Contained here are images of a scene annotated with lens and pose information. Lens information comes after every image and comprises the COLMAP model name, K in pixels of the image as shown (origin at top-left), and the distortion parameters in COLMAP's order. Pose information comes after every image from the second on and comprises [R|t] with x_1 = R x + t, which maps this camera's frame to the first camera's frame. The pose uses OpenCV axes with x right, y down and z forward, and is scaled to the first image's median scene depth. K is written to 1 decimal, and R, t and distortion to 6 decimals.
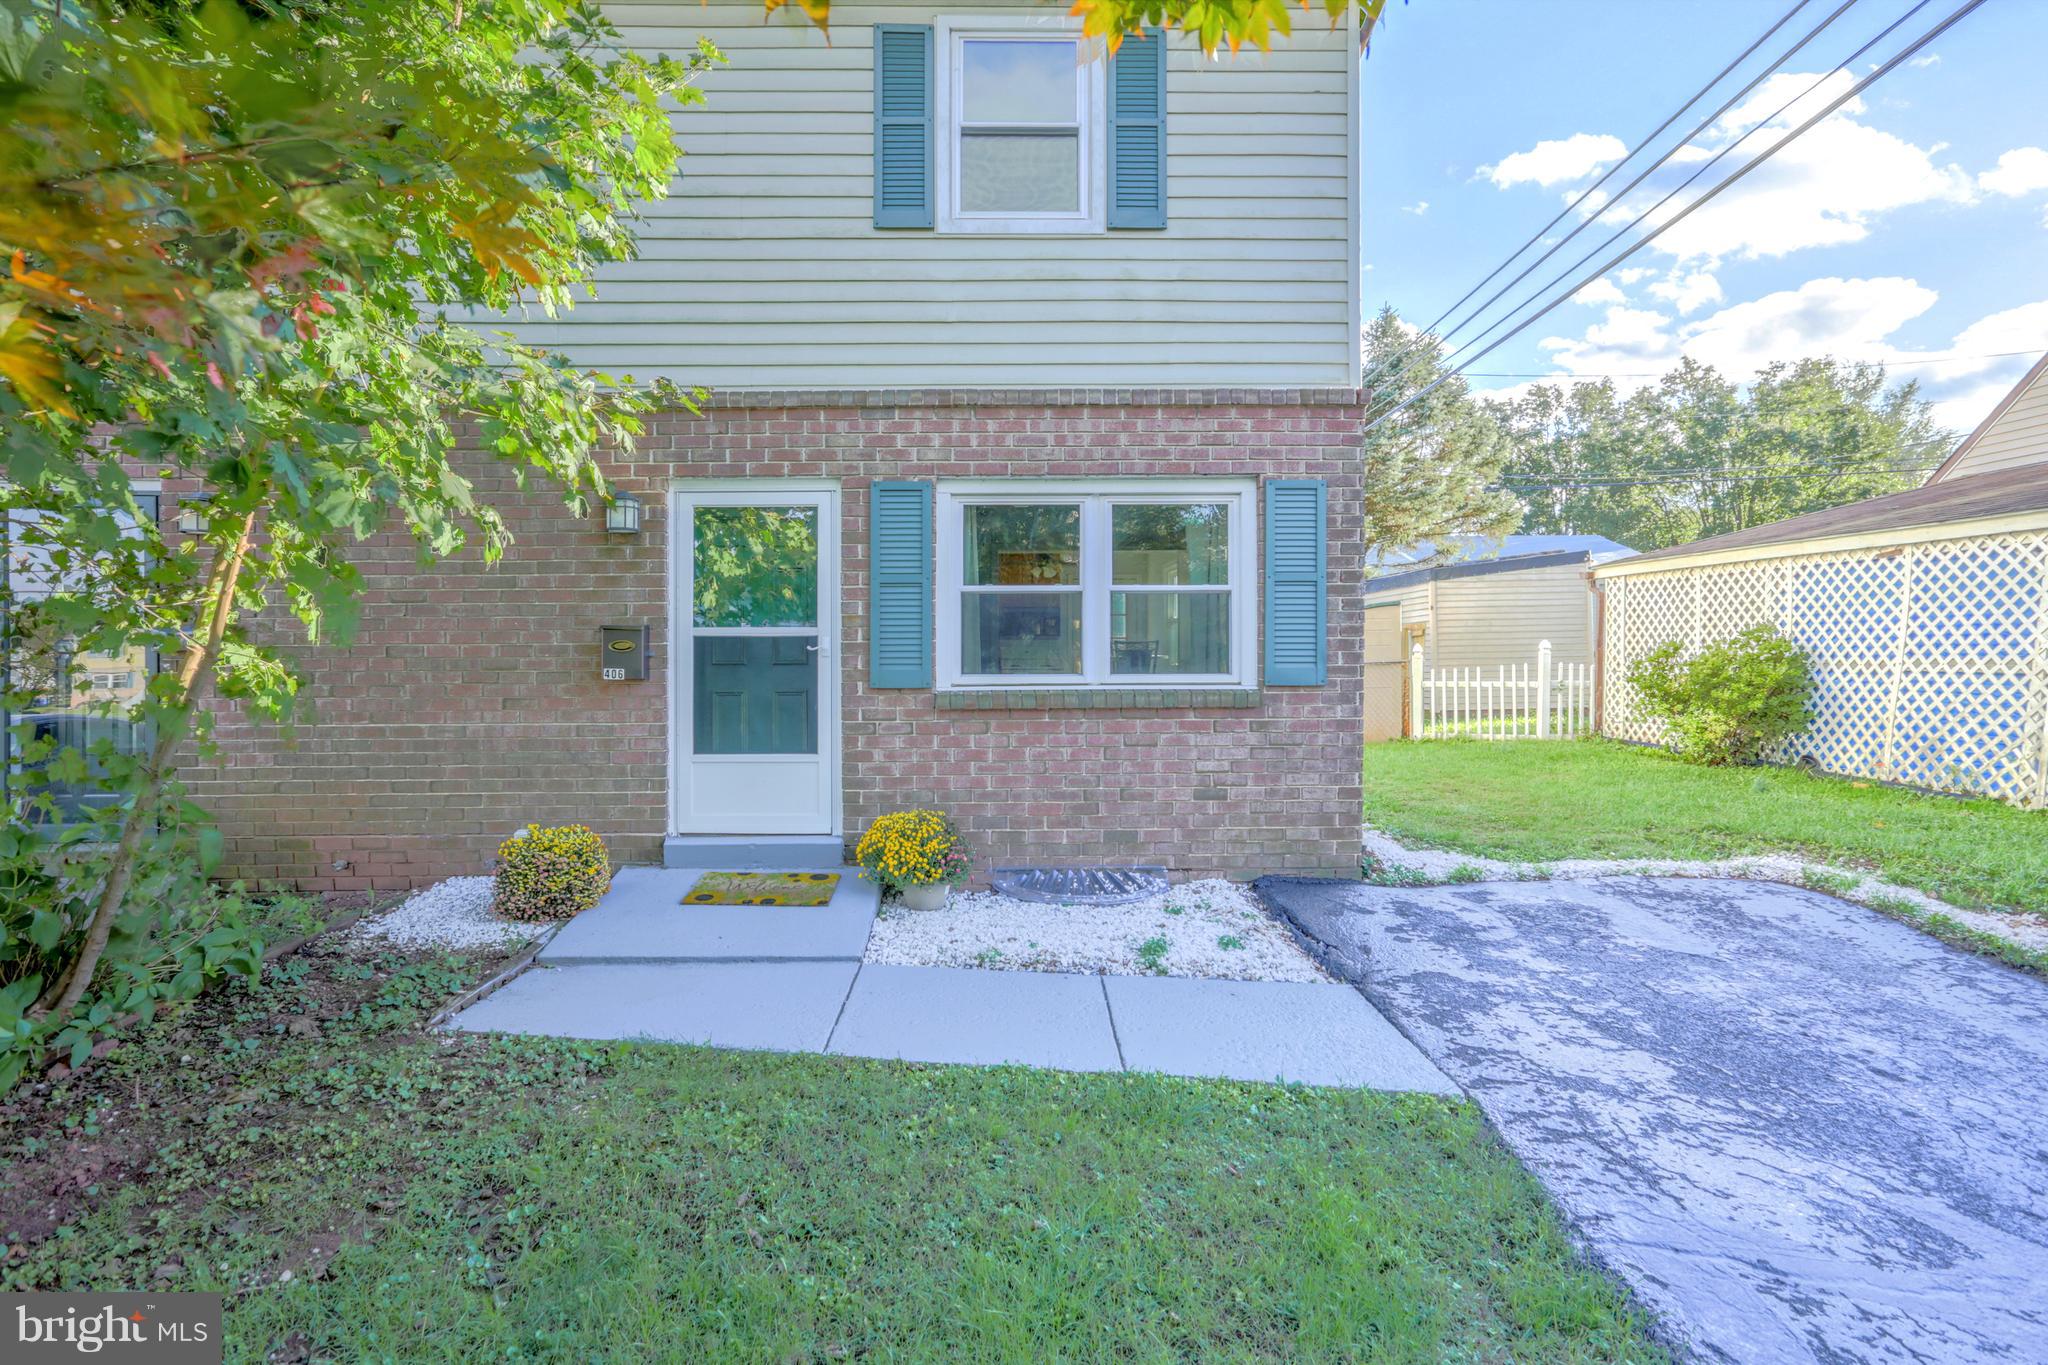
lens RADIAL K [[987.9, 0, 1005.2], [0, 987.9, 640.5], [0, 0, 1]] dist [-0.003560, 0.000354]
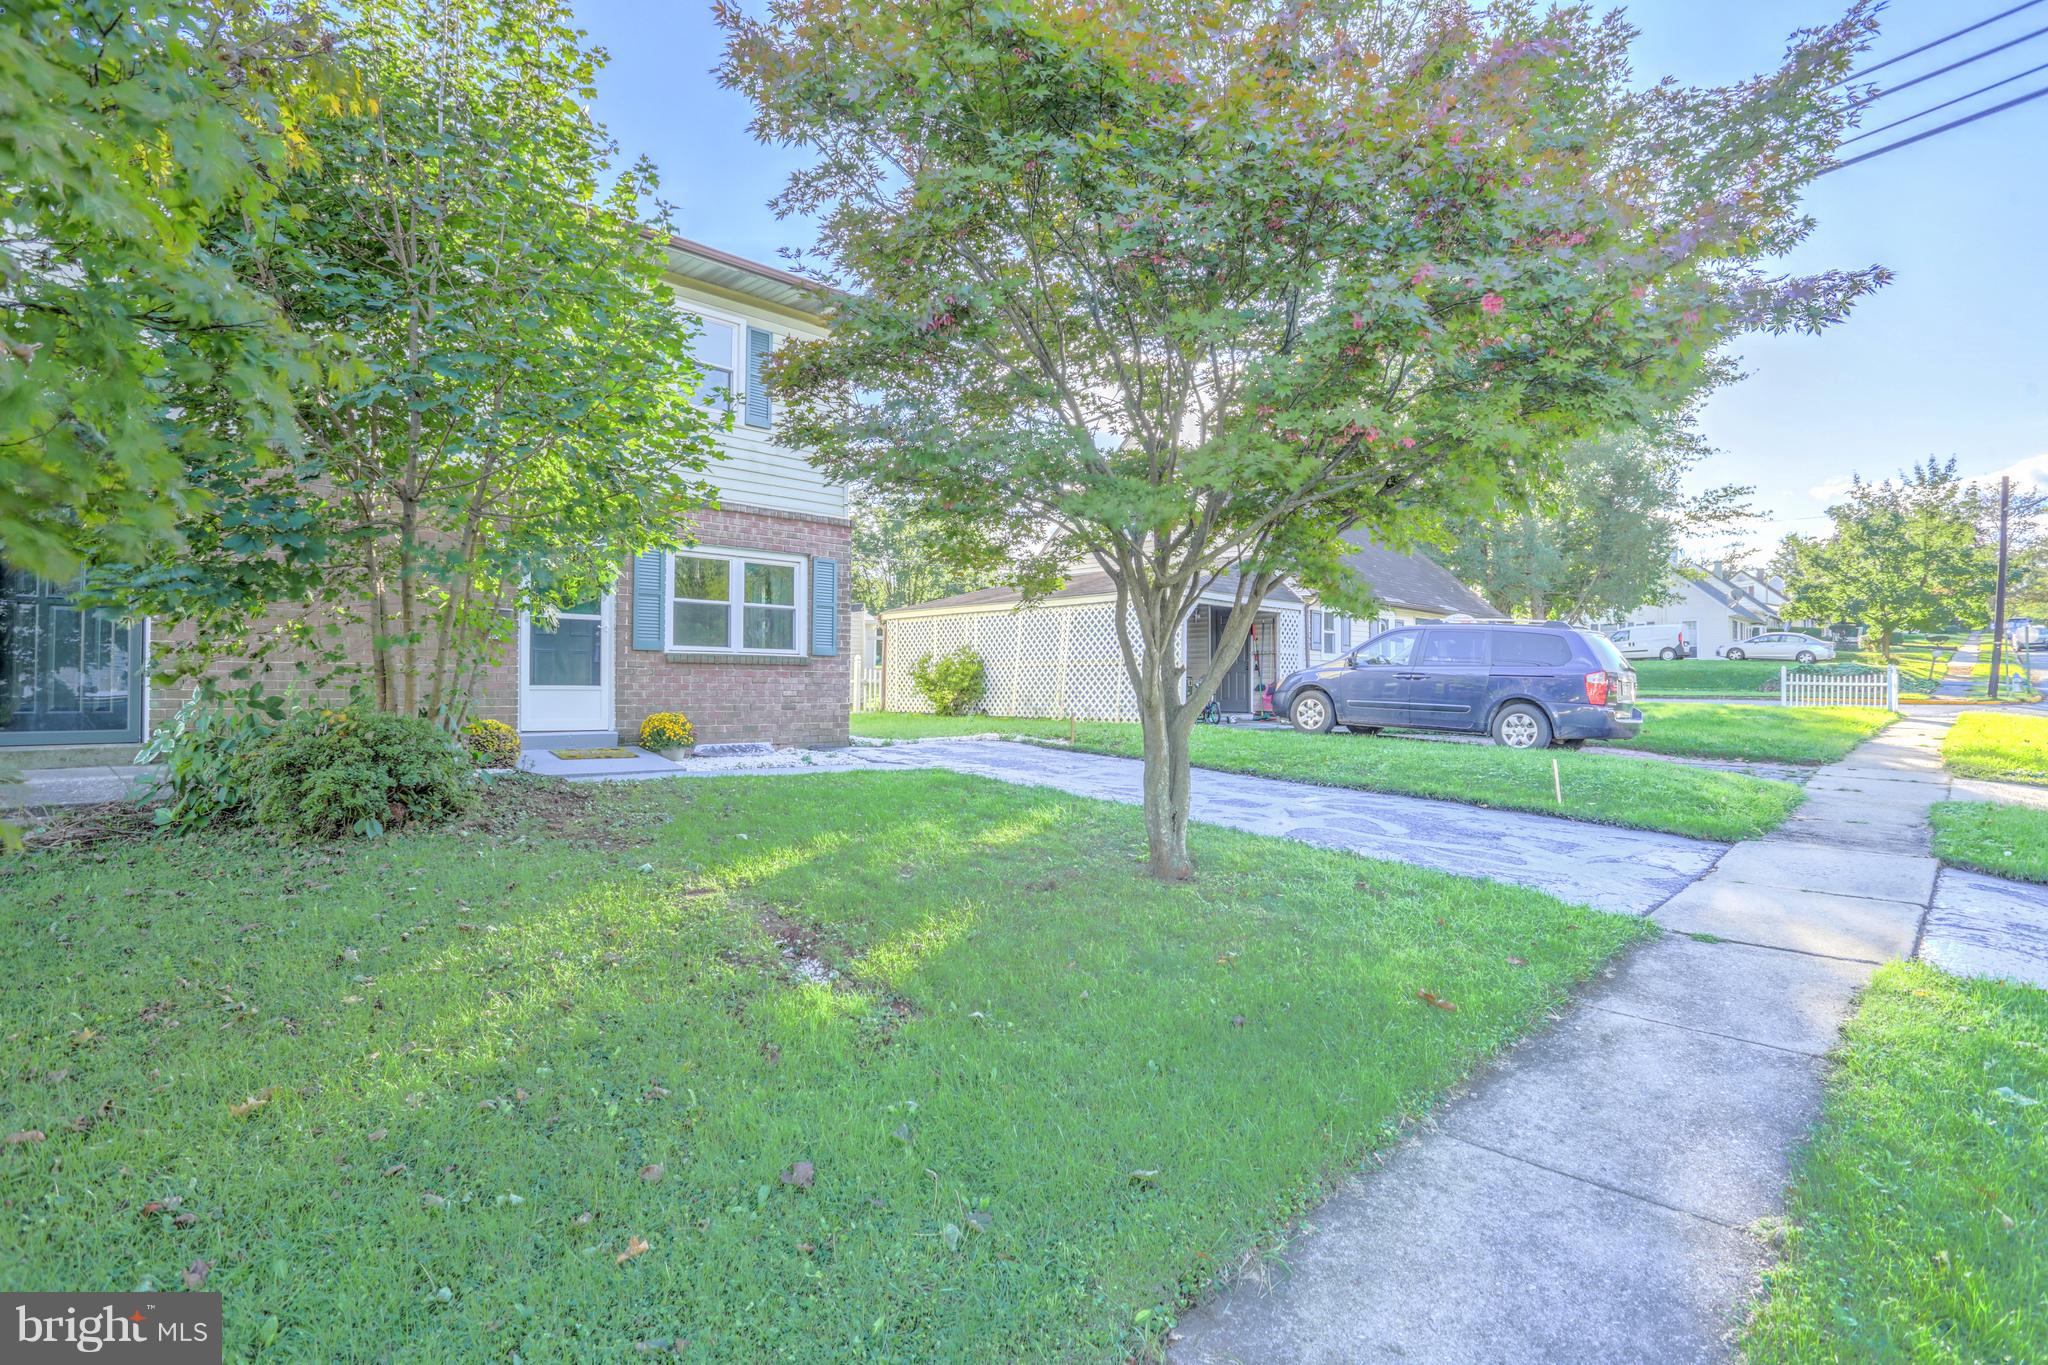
lens RADIAL K [[1017.2, 0, 1041.4], [0, 1017.2, 678.5], [0, 0, 1]] dist [-0.041673, 0.016611]
pose [[0.698661, 0.012693, 0.715340, -0.935065], [-0.004920, 0.999904, -0.012937, 0.120201], [-0.715436, 0.005519, 0.698657, -0.854308]]
